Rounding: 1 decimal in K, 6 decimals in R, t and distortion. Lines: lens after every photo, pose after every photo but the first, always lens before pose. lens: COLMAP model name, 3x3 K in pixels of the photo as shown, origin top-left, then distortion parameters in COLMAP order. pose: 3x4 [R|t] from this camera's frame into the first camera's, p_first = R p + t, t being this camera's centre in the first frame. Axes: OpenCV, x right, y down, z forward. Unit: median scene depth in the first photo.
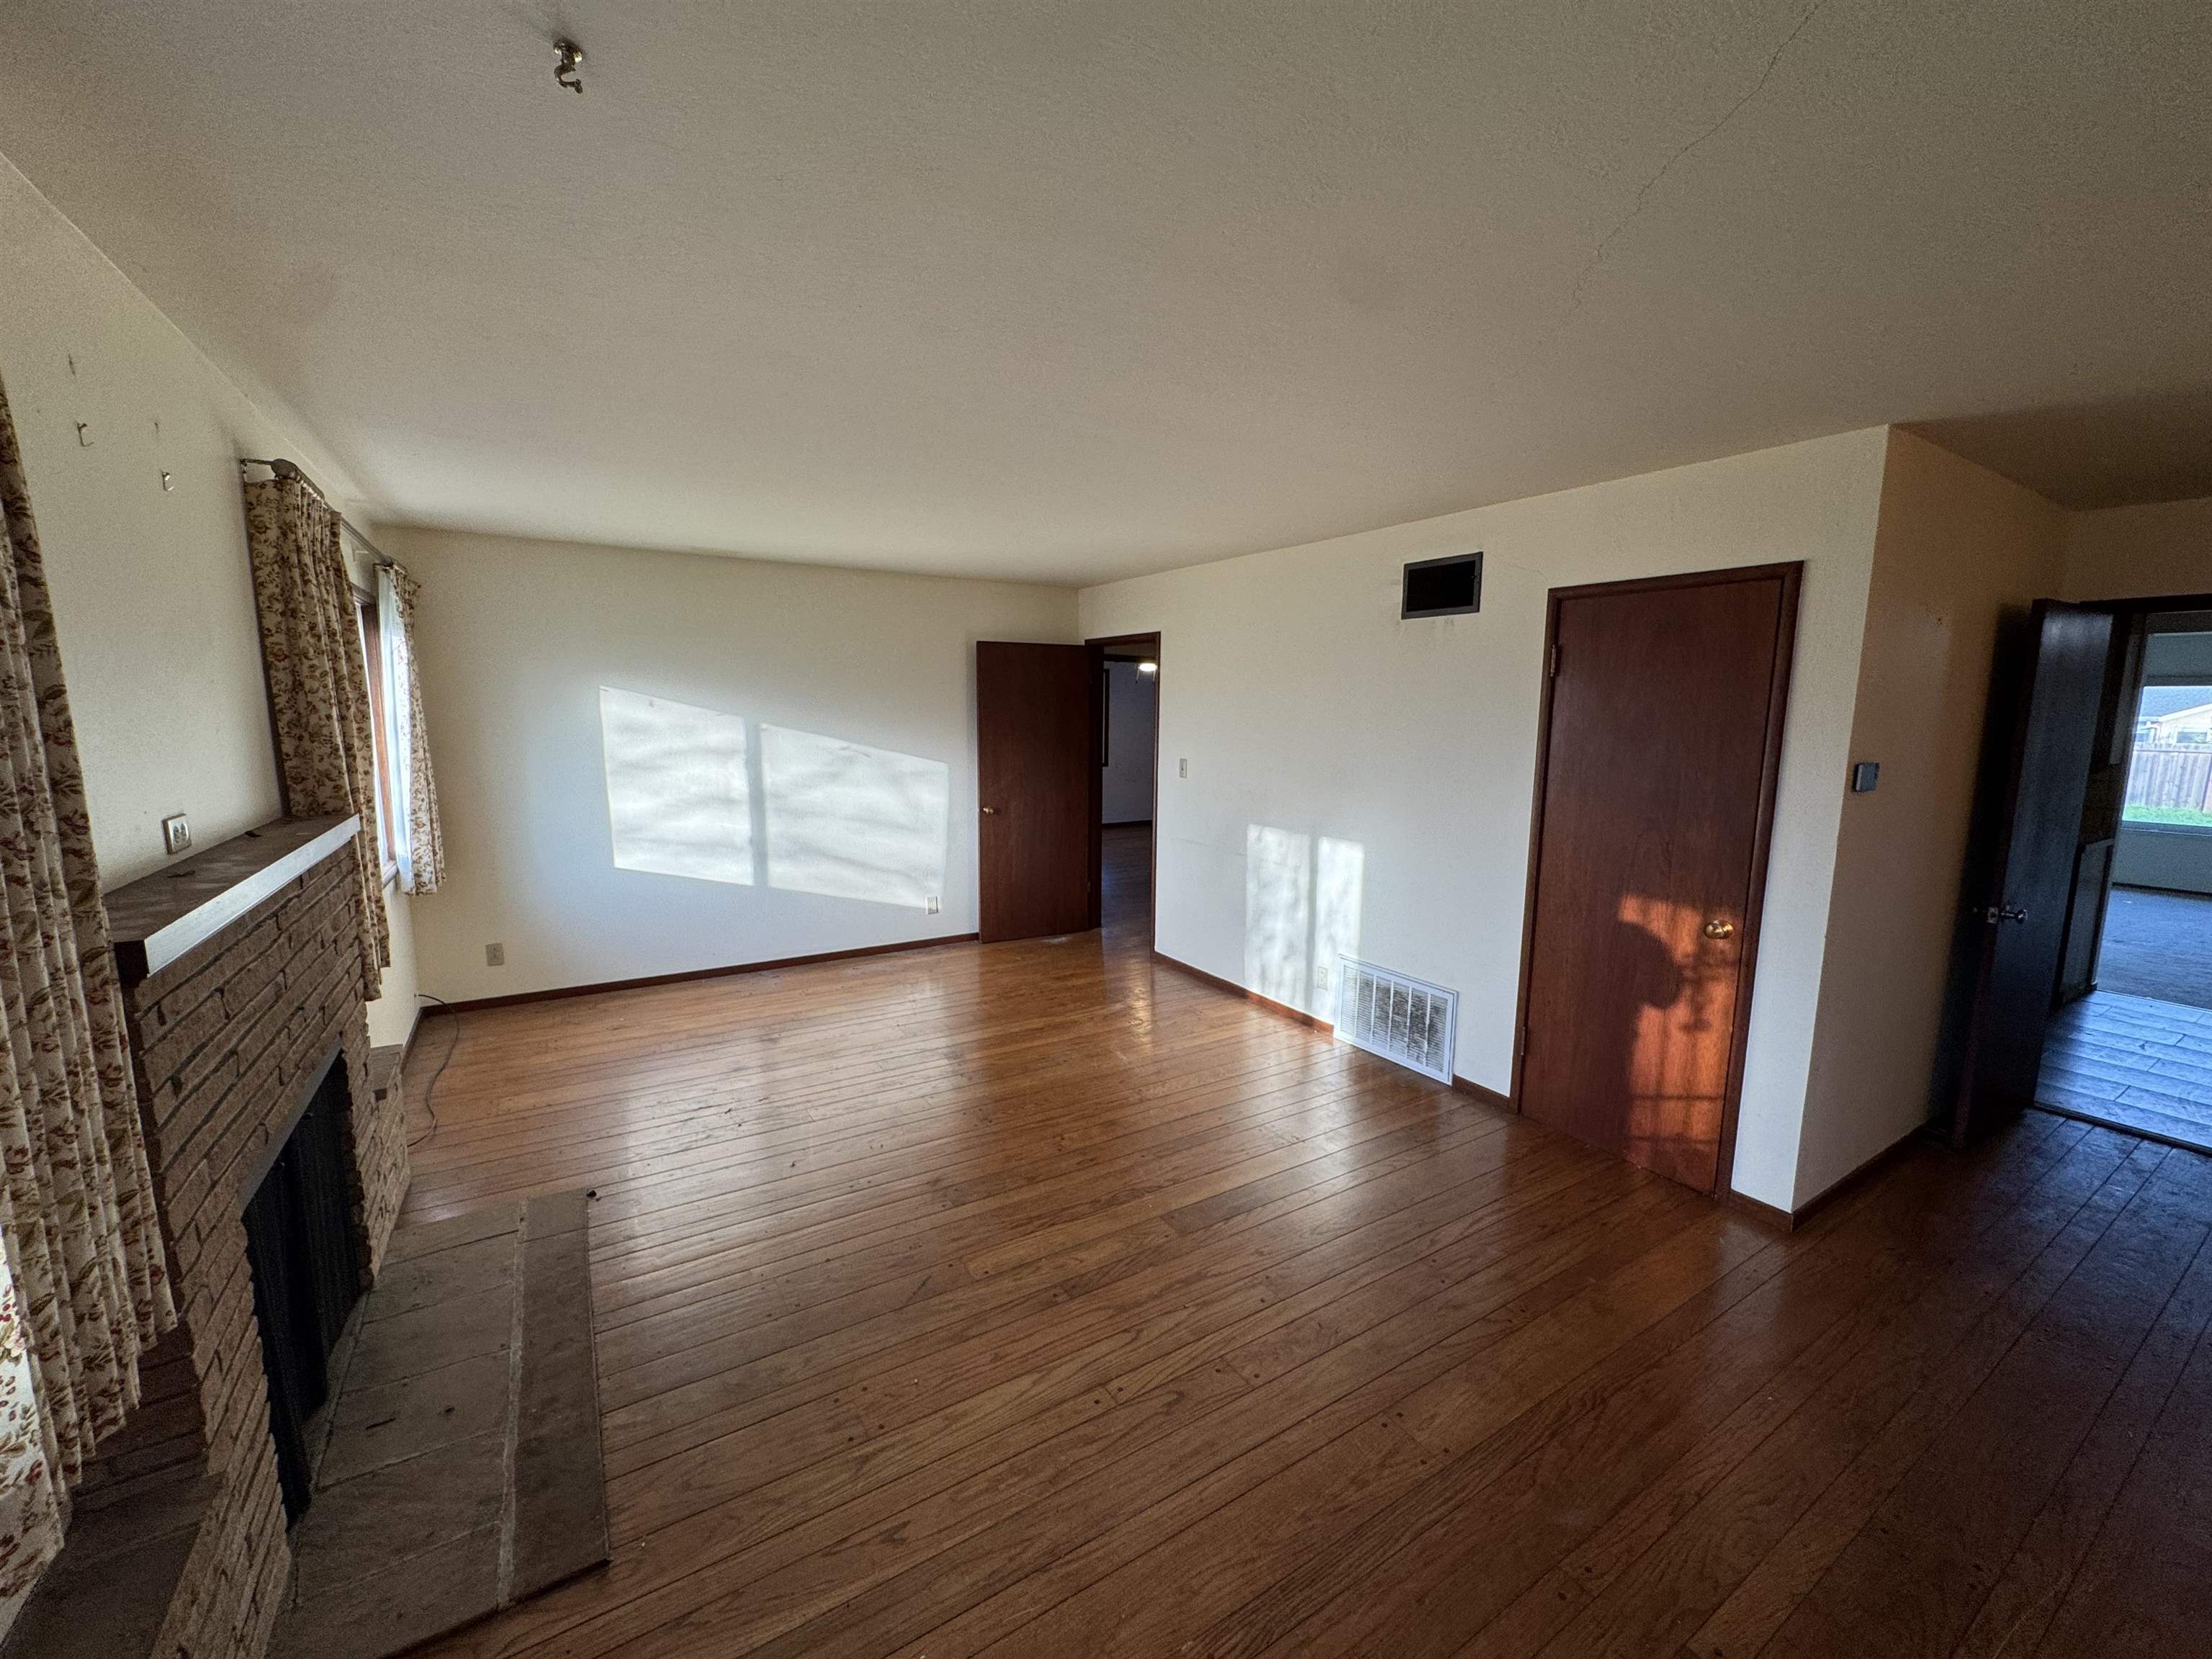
lens RADIAL K [[885.0, 0, 1105.4], [0, 885.0, 827.4], [0, 0, 1]] dist [-0.003319, -0.000684]
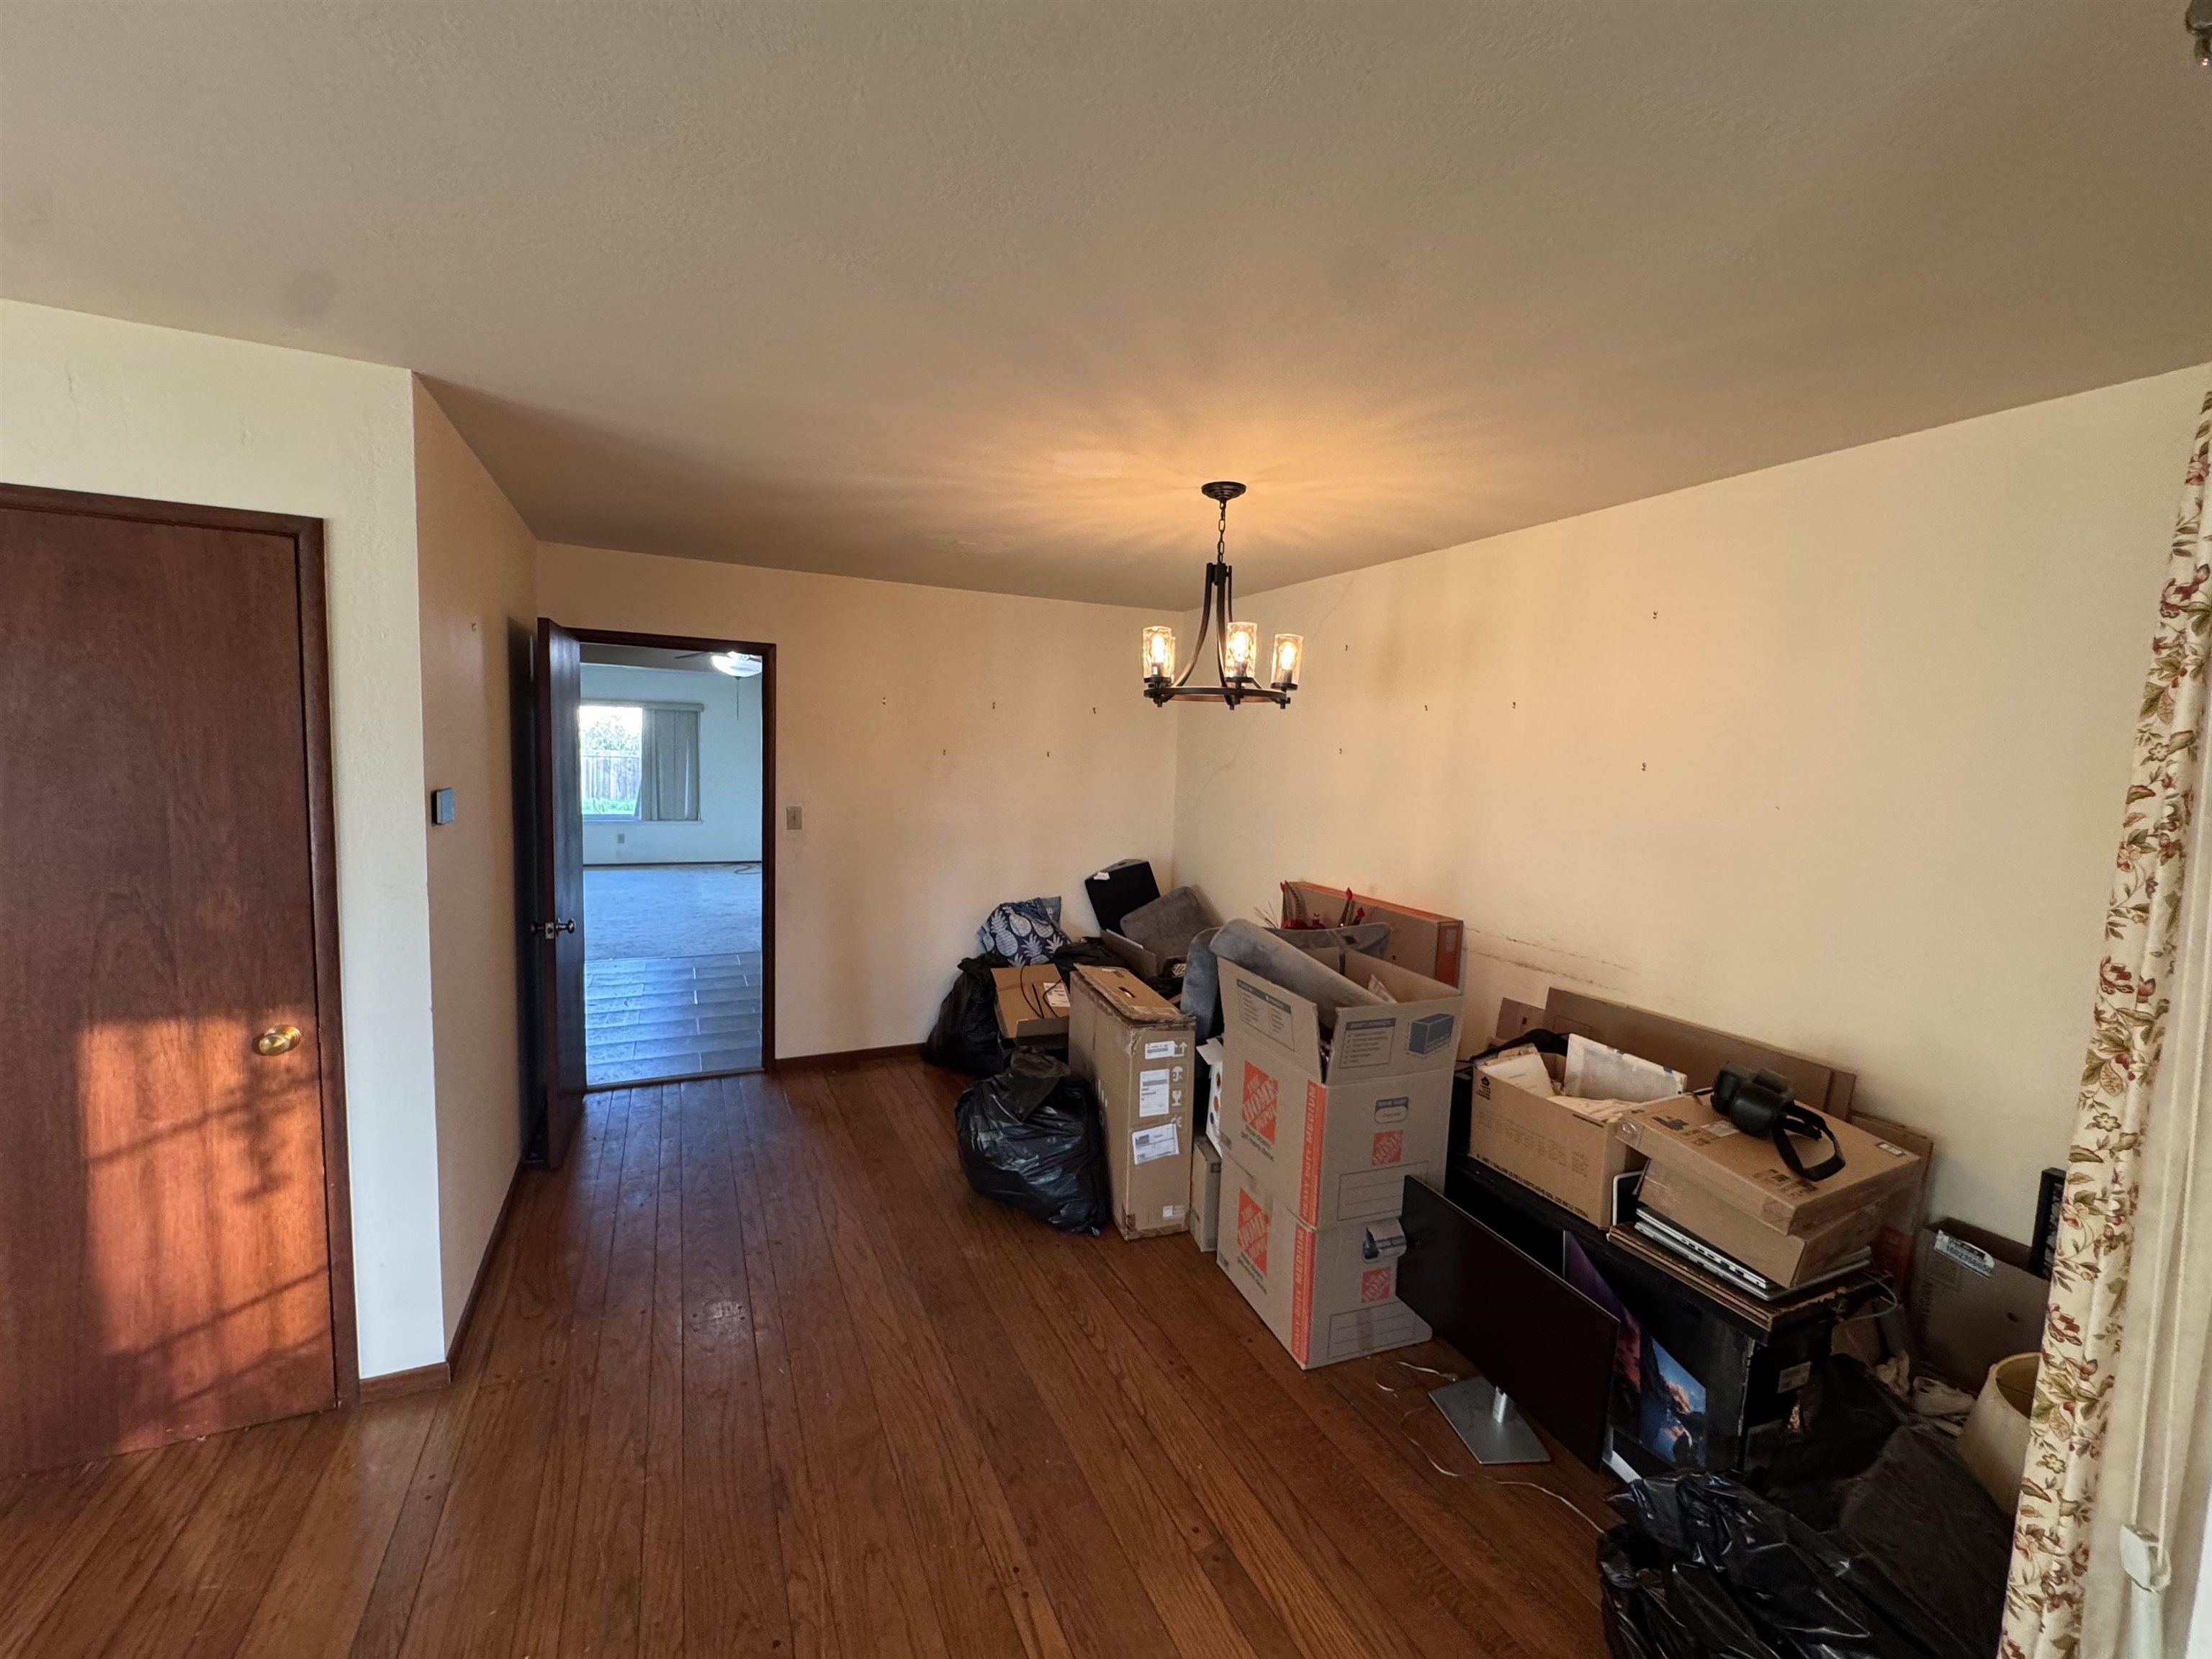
lens RADIAL K [[885.0, 0, 1105.4], [0, 885.0, 827.4], [0, 0, 1]] dist [-0.003319, -0.000684]
pose [[0.114240, -0.093451, 0.989048, 0.099723], [0.100230, 0.991570, 0.082112, -0.038181], [-0.988384, 0.089752, 0.122643, 0.253095]]
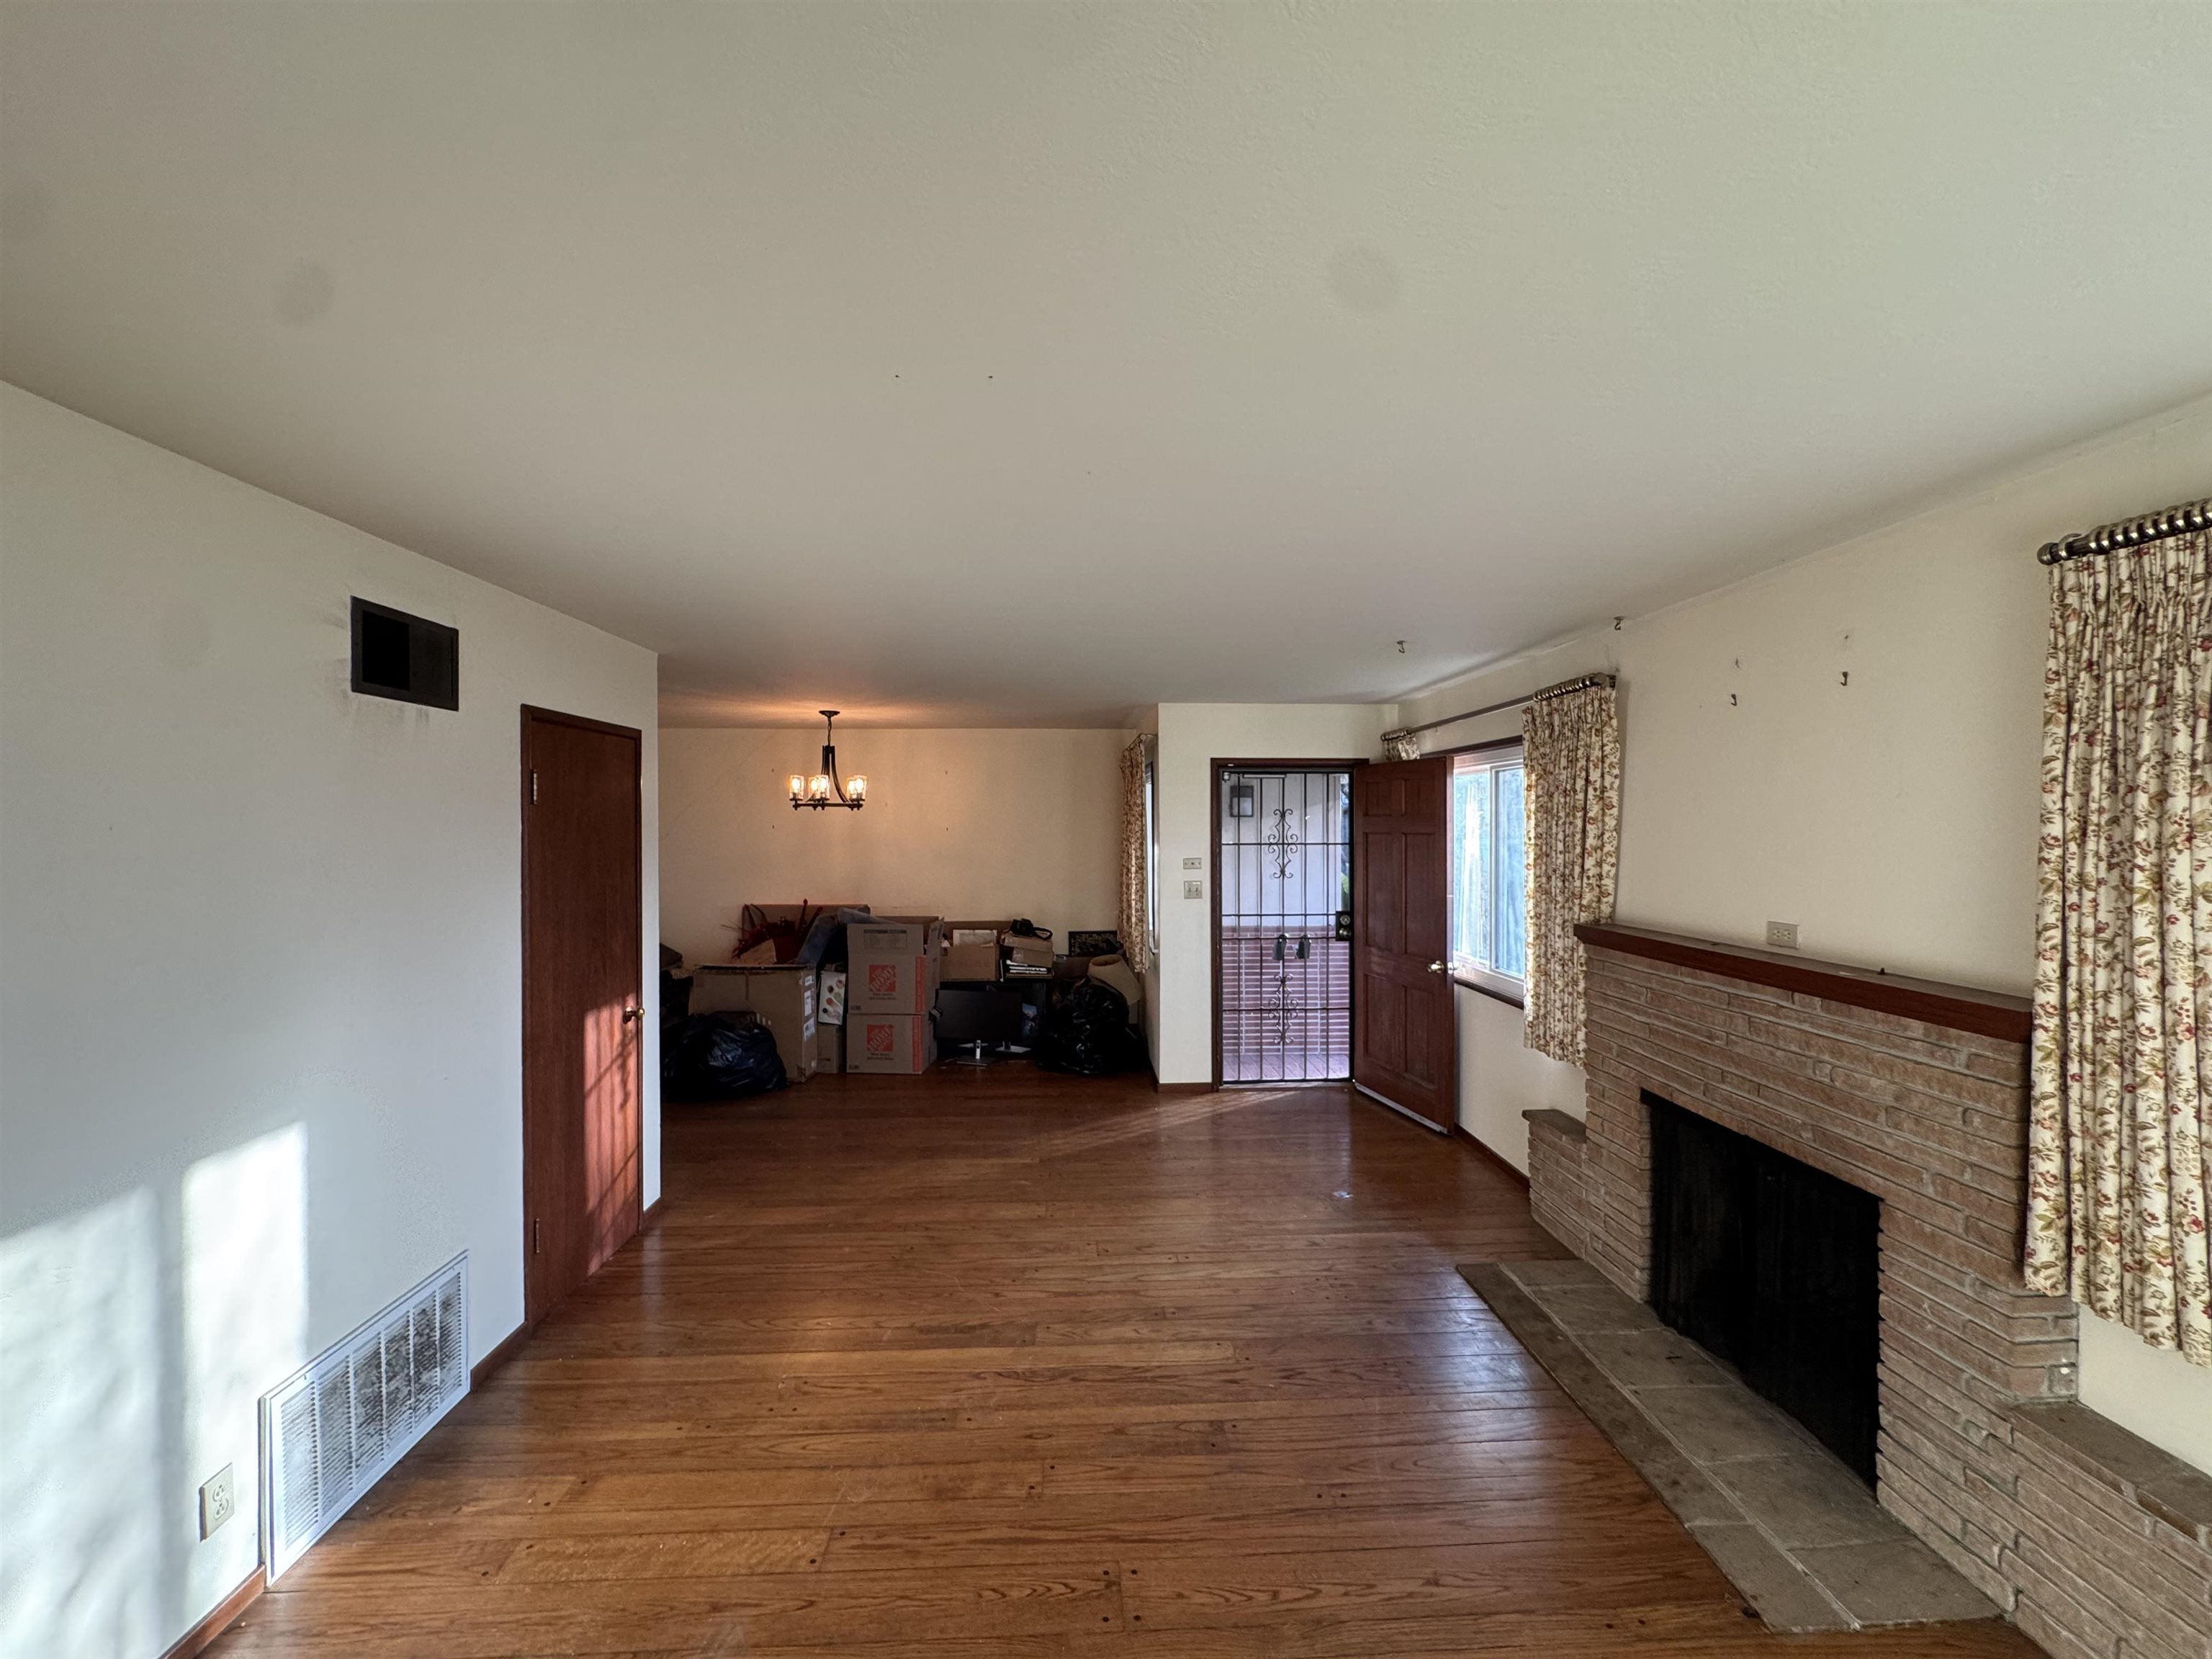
lens RADIAL K [[885.0, 0, 1105.4], [0, 885.0, 827.4], [0, 0, 1]] dist [-0.003319, -0.000684]
pose [[-0.869757, -0.004525, 0.493459, -0.452193], [0.066643, 0.989720, 0.126540, -0.235530], [-0.488959, 0.142944, -0.860515, 1.579883]]
